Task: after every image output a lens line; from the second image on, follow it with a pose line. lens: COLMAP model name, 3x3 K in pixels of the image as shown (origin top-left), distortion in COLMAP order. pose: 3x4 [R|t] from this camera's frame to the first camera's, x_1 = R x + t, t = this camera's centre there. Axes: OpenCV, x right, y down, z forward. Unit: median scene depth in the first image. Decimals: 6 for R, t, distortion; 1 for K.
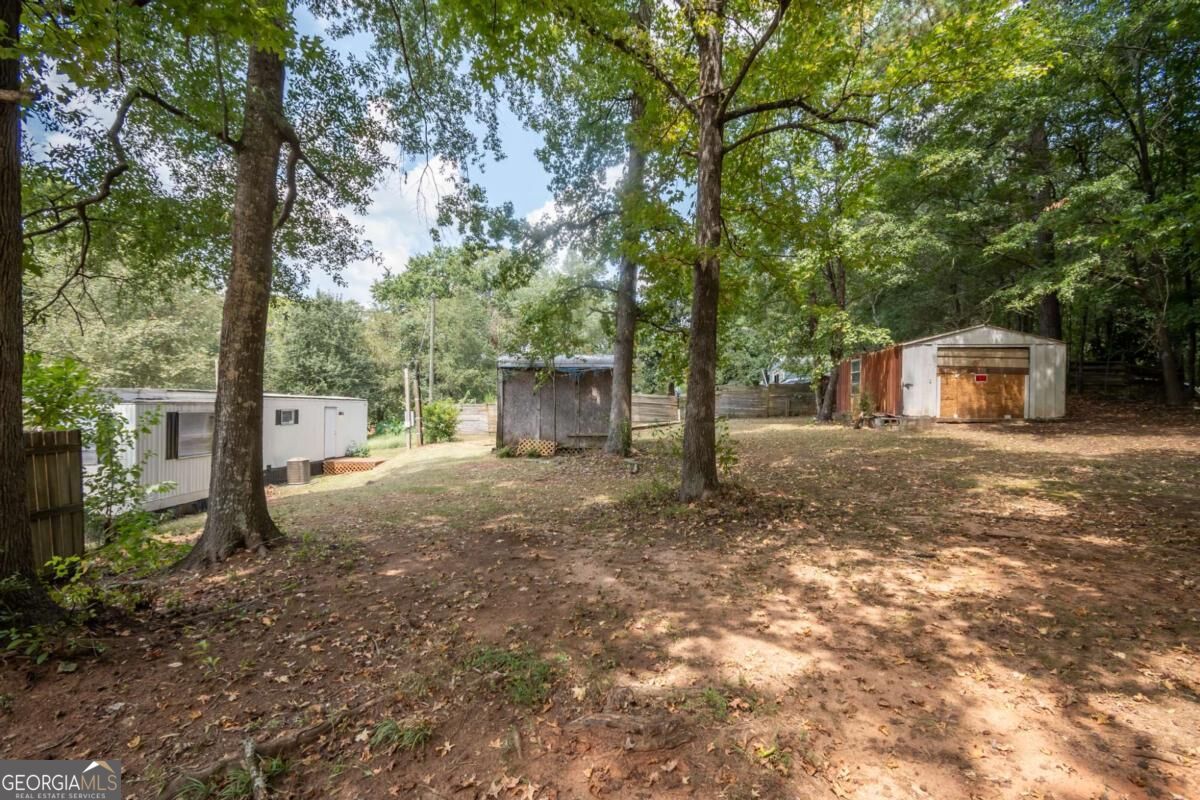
lens RADIAL K [[531.9, 0, 612.8], [0, 531.9, 403.7], [0, 0, 1]] dist [0.011266, -0.005208]
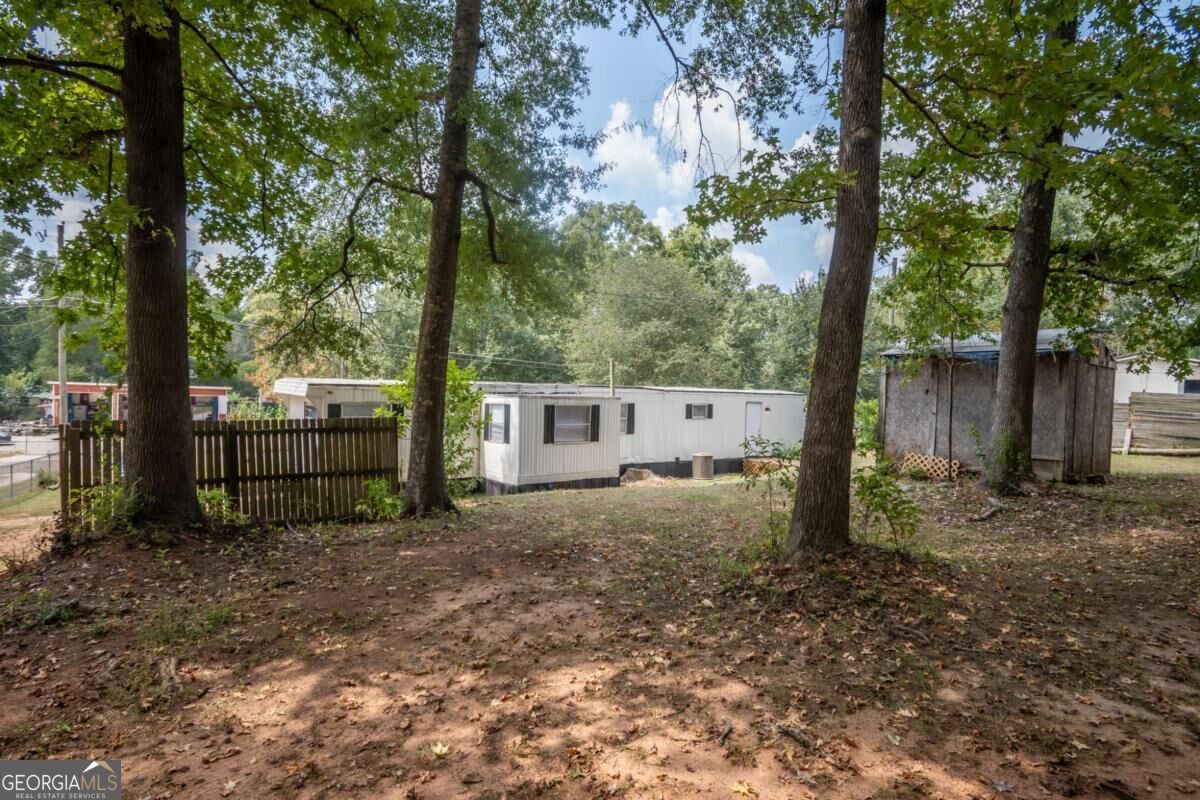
lens RADIAL K [[650.6, 0, 626.2], [0, 650.6, 405.6], [0, 0, 1]] dist [0.001368, -0.004265]
pose [[0.619740, 0.027265, -0.784334, 0.233133], [-0.015797, 0.999627, 0.022267, -0.009369], [0.784649, -0.001409, 0.619939, 0.120757]]
